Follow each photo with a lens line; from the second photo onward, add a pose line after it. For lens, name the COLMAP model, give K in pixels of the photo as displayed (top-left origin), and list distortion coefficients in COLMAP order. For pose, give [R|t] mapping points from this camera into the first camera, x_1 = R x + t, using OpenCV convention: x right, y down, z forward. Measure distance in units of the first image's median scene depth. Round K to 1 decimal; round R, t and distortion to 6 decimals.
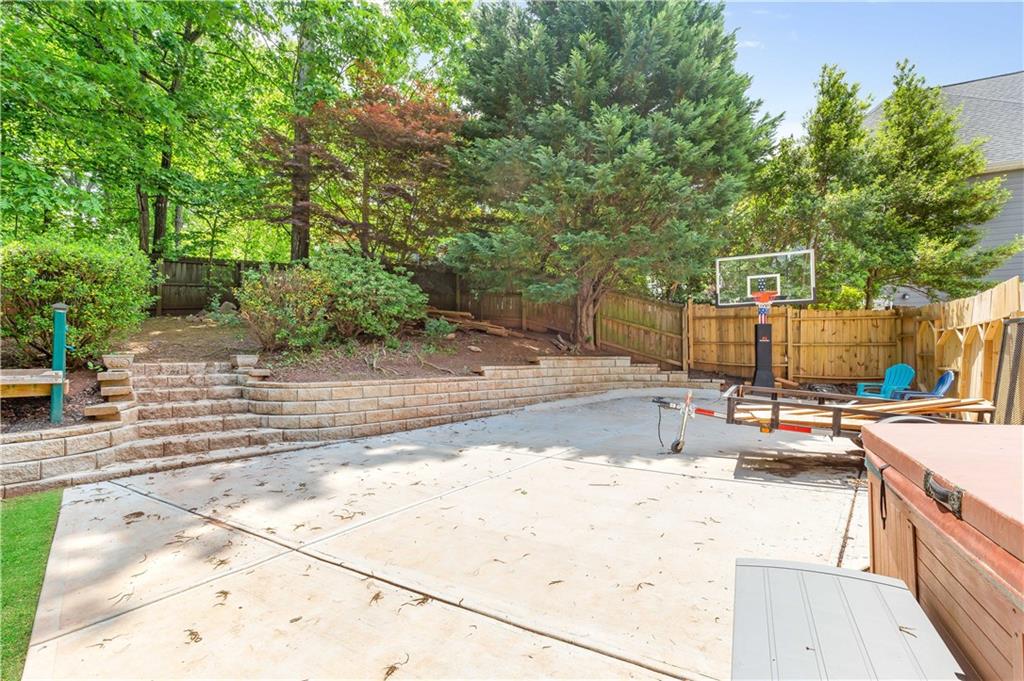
lens RADIAL K [[474.9, 0, 520.4], [0, 474.9, 342.1], [0, 0, 1]] dist [0.001273, -0.000044]
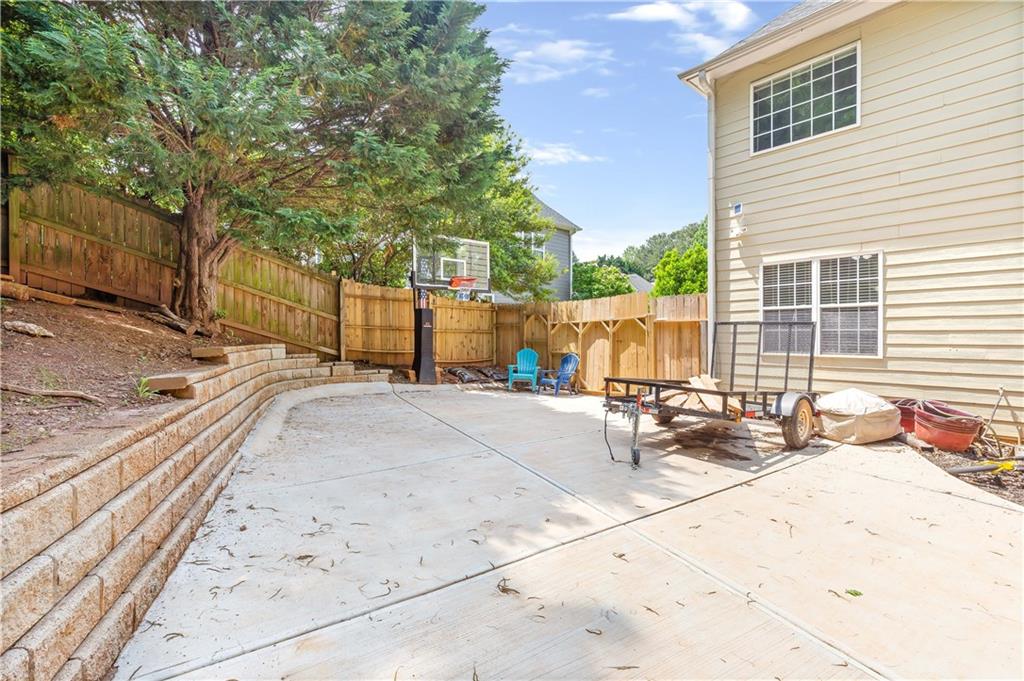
lens RADIAL K [[463.7, 0, 512.0], [0, 463.7, 340.5], [0, 0, 1]] dist [0.002884, -0.000064]
pose [[0.385506, -0.002574, 0.922702, -0.258348], [-0.034311, 0.999265, 0.017122, 0.003494], [-0.922067, -0.038260, 0.385134, 0.444873]]
